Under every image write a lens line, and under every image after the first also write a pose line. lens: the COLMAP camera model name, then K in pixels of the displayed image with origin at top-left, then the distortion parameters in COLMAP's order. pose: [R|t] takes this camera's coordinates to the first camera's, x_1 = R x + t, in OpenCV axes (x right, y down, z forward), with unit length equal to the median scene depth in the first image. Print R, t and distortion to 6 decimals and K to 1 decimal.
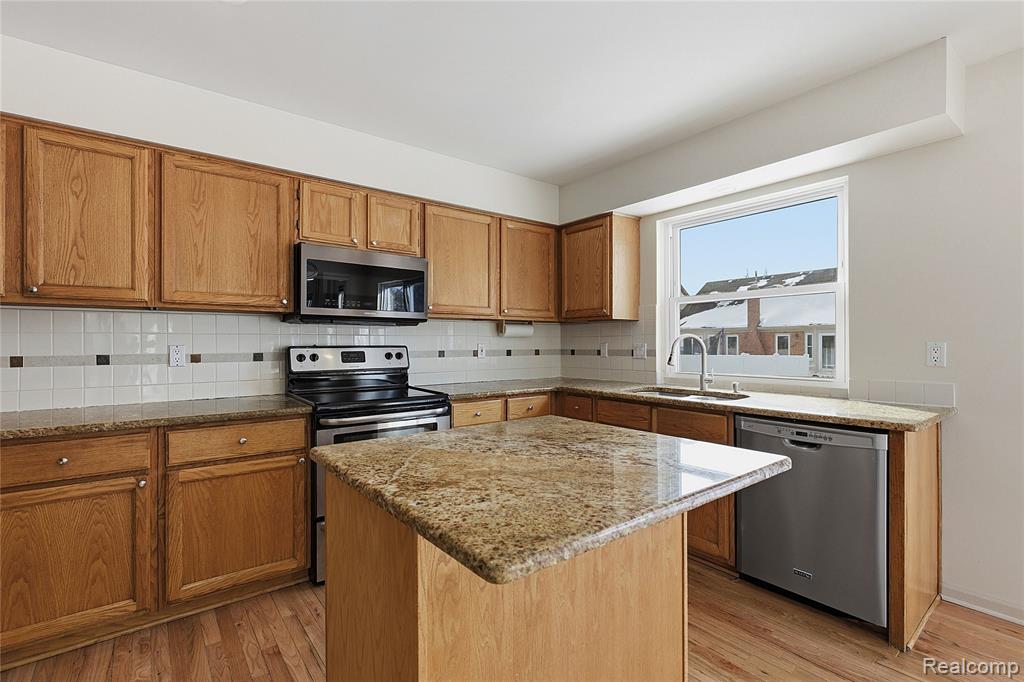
lens RADIAL K [[462.0, 0, 511.9], [0, 462.0, 341.4], [0, 0, 1]] dist [-0.000944, 0.000204]
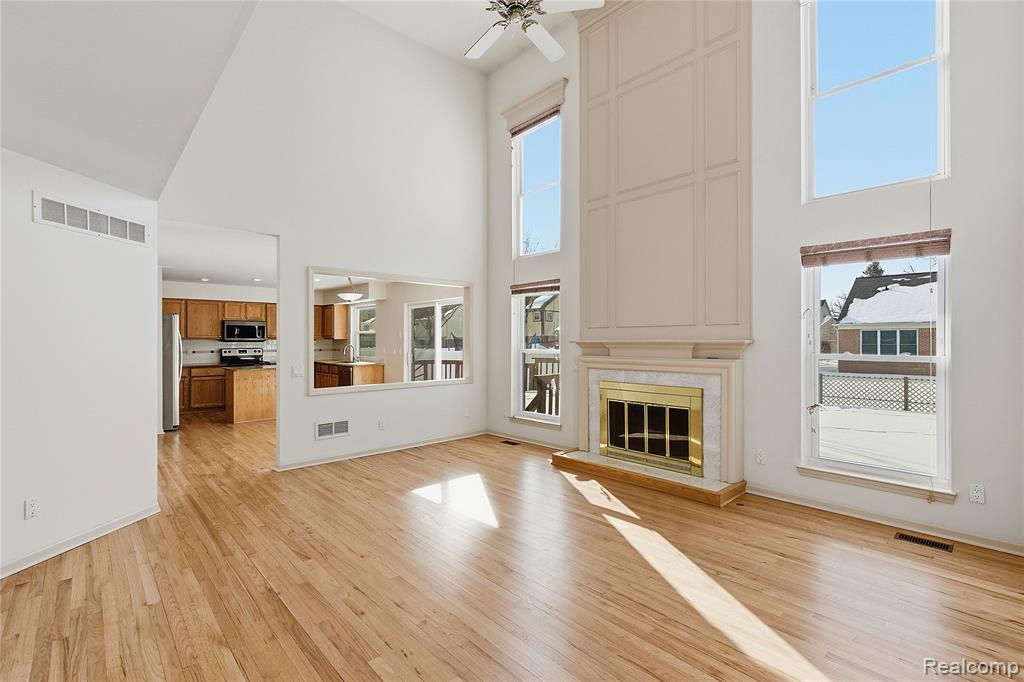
lens RADIAL K [[462.0, 0, 511.2], [0, 462.0, 336.3], [0, 0, 1]] dist [-0.000944, 0.000204]
pose [[0.996849, 0.001985, 0.079304, 1.469439], [-0.001799, 0.999995, -0.002411, -0.081091], [-0.079308, 0.002261, 0.996848, -2.738430]]
